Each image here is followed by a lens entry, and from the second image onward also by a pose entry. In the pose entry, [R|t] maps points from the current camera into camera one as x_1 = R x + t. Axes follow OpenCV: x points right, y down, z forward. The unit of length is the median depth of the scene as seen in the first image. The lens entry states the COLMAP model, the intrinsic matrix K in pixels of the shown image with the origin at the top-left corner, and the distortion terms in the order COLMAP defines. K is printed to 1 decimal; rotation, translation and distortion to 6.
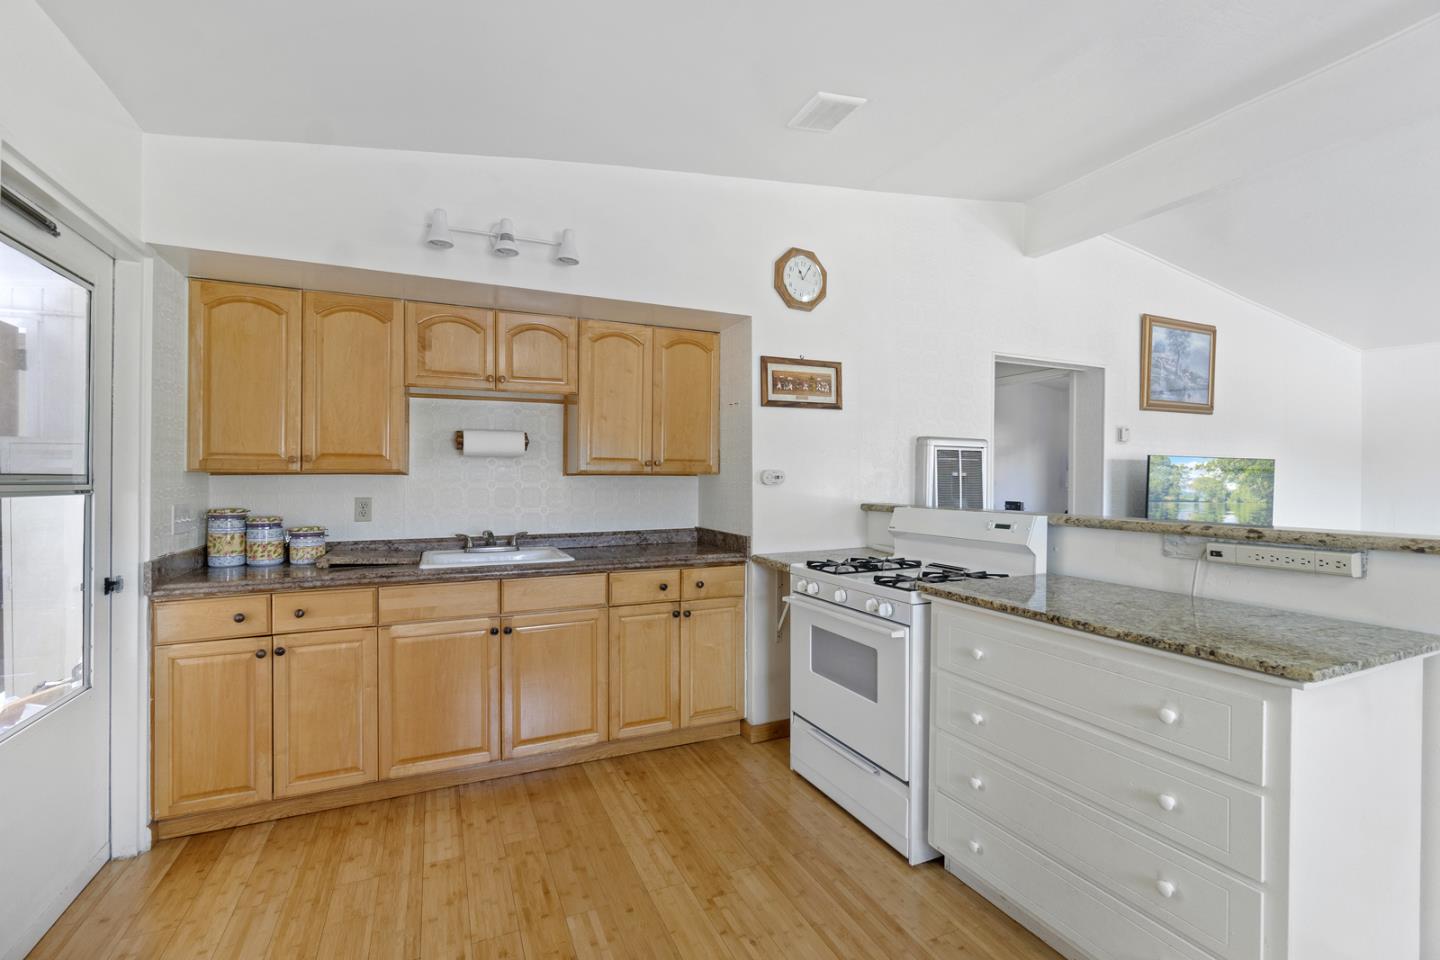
lens RADIAL K [[642.4, 0, 737.7], [0, 642.4, 479.2], [0, 0, 1]] dist [0.001750, 0.000073]
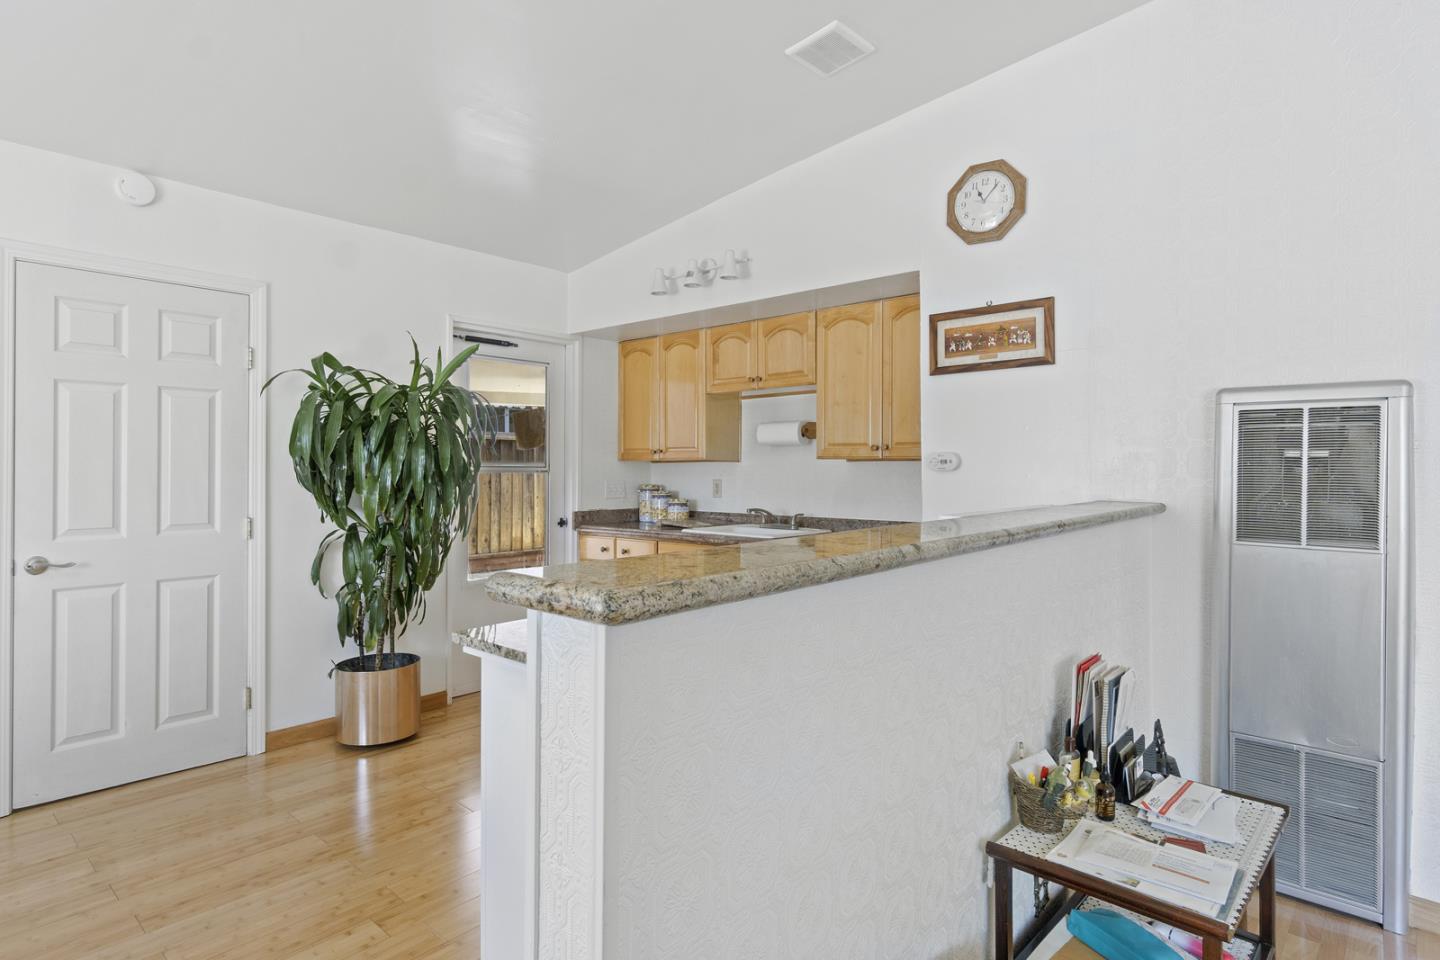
lens RADIAL K [[830.1, 0, 714.5], [0, 830.1, 464.5], [0, 0, 1]] dist [0.001181, -0.001206]
pose [[0.361481, -0.003557, -0.932373, 0.974781], [-0.000480, 0.999992, -0.004001, 0.004939], [0.932380, 0.001894, 0.361476, 0.372937]]
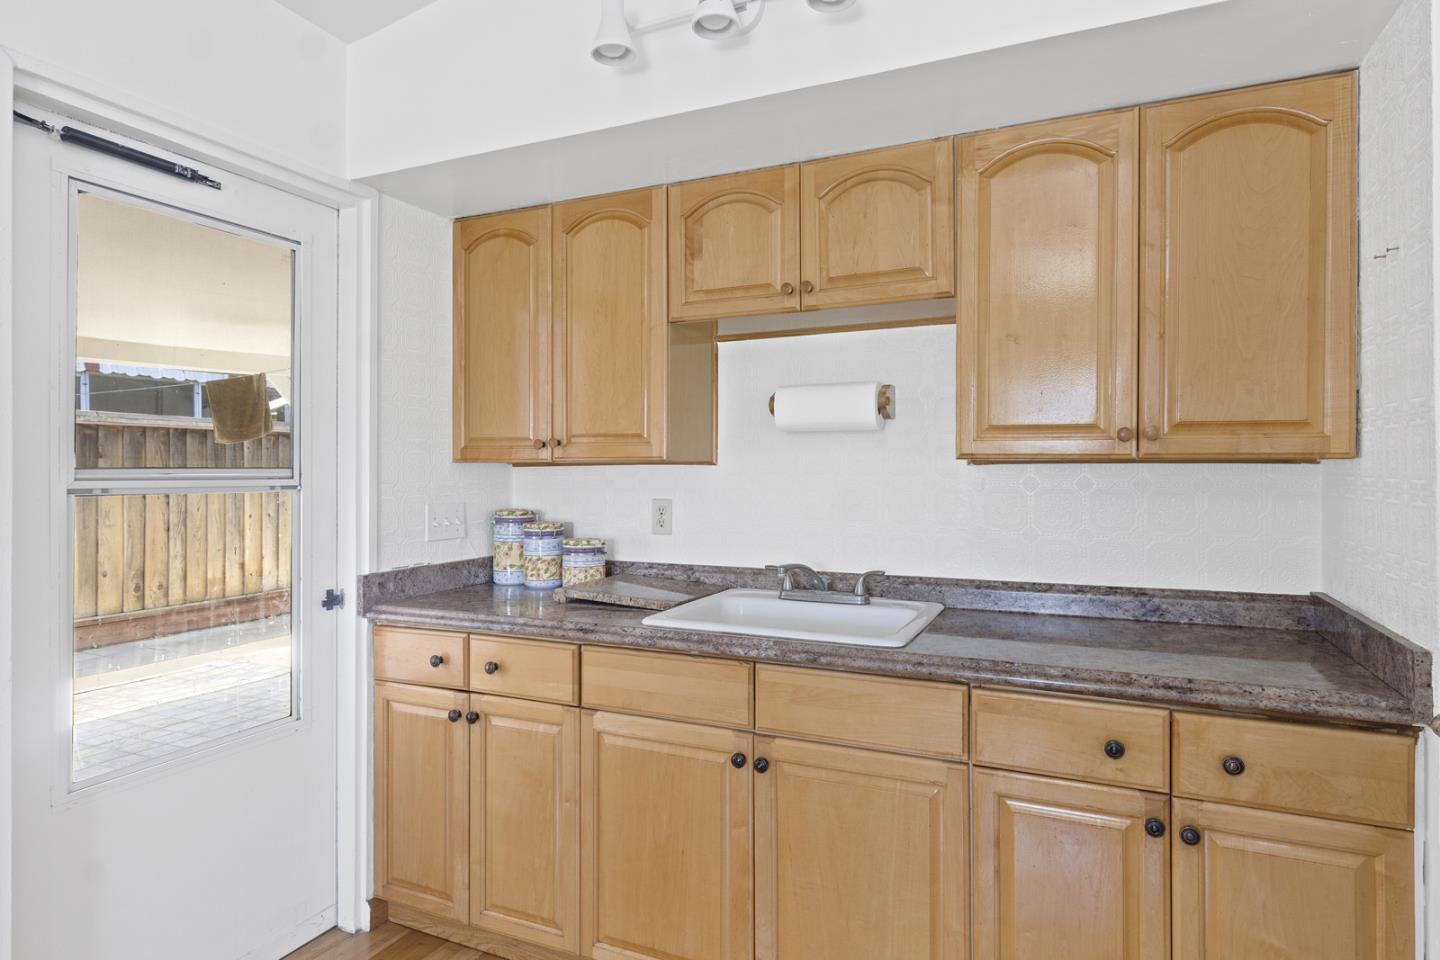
lens RADIAL K [[830.1, 0, 714.5], [0, 830.1, 464.5], [0, 0, 1]] dist [0.001181, -0.001206]
pose [[0.627619, -0.005165, -0.778504, 0.124279], [0.001889, 0.999985, -0.005111, -0.002927], [0.778518, 0.001737, 0.627619, 0.487084]]
